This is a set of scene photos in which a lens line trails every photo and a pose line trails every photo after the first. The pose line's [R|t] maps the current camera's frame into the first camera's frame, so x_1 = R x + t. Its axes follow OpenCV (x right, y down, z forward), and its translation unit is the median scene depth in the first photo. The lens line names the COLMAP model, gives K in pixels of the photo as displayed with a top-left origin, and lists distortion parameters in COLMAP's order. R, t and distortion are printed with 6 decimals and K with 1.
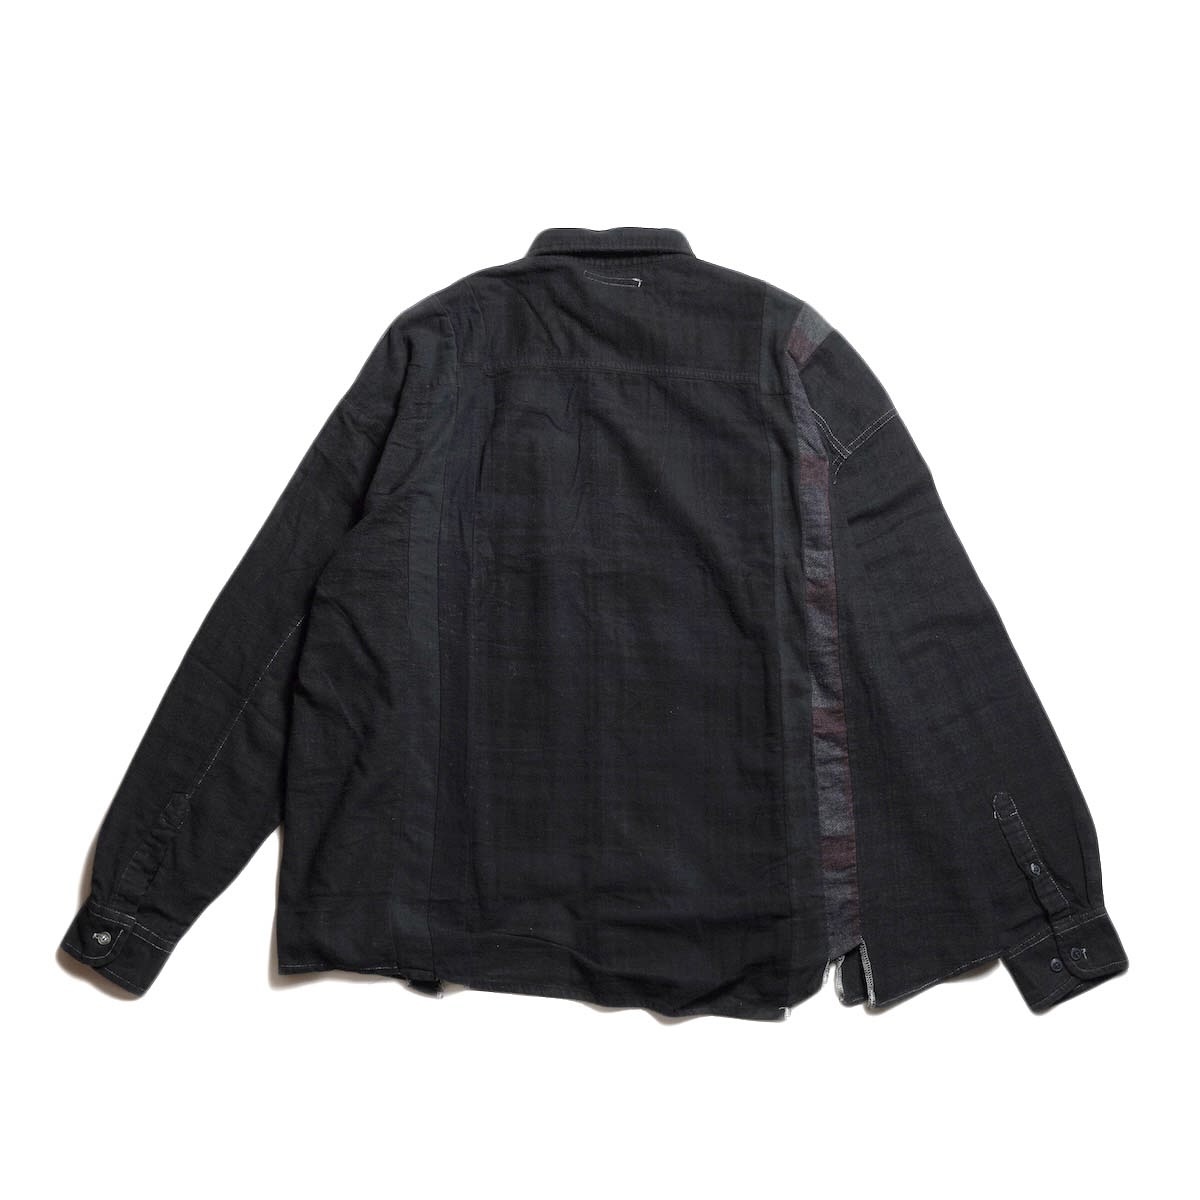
lens RADIAL K [[1463.8, 0, 600.0], [0, 1463.8, 600.0], [0, 0, 1]] dist [-0.007671, -0.012464]
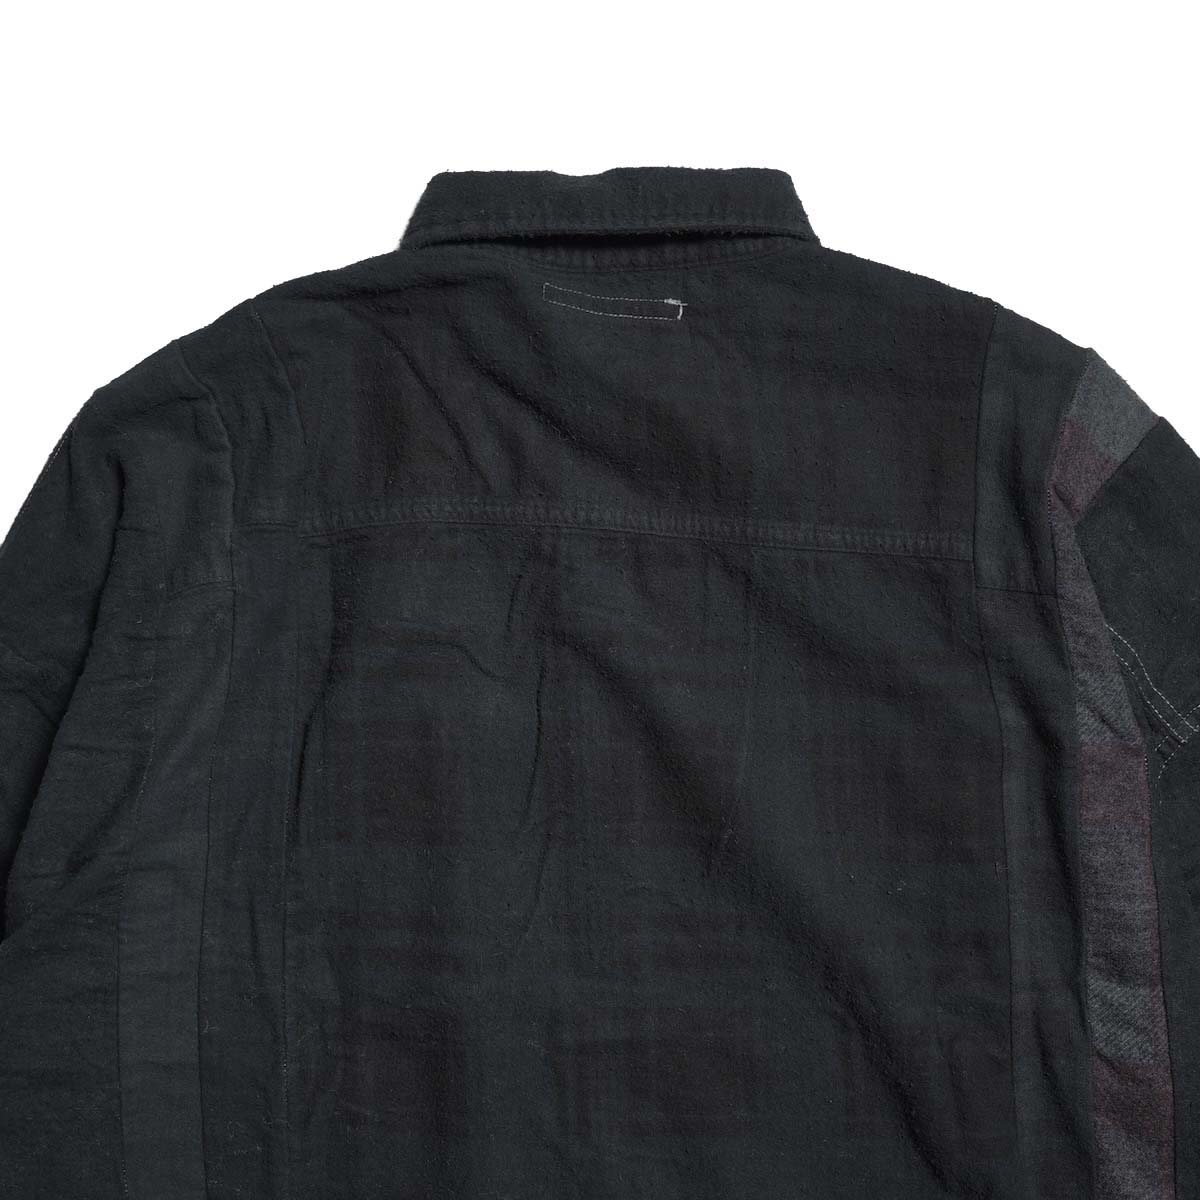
lens RADIAL K [[1463.8, 0, 600.0], [0, 1463.8, 600.0], [0, 0, 1]] dist [-0.007671, -0.012464]
pose [[0.999904, -0.013890, 0.000181, 0.003473], [0.013769, 0.992699, 0.119830, -0.188009], [-0.001844, -0.119815, 0.992794, 0.594485]]
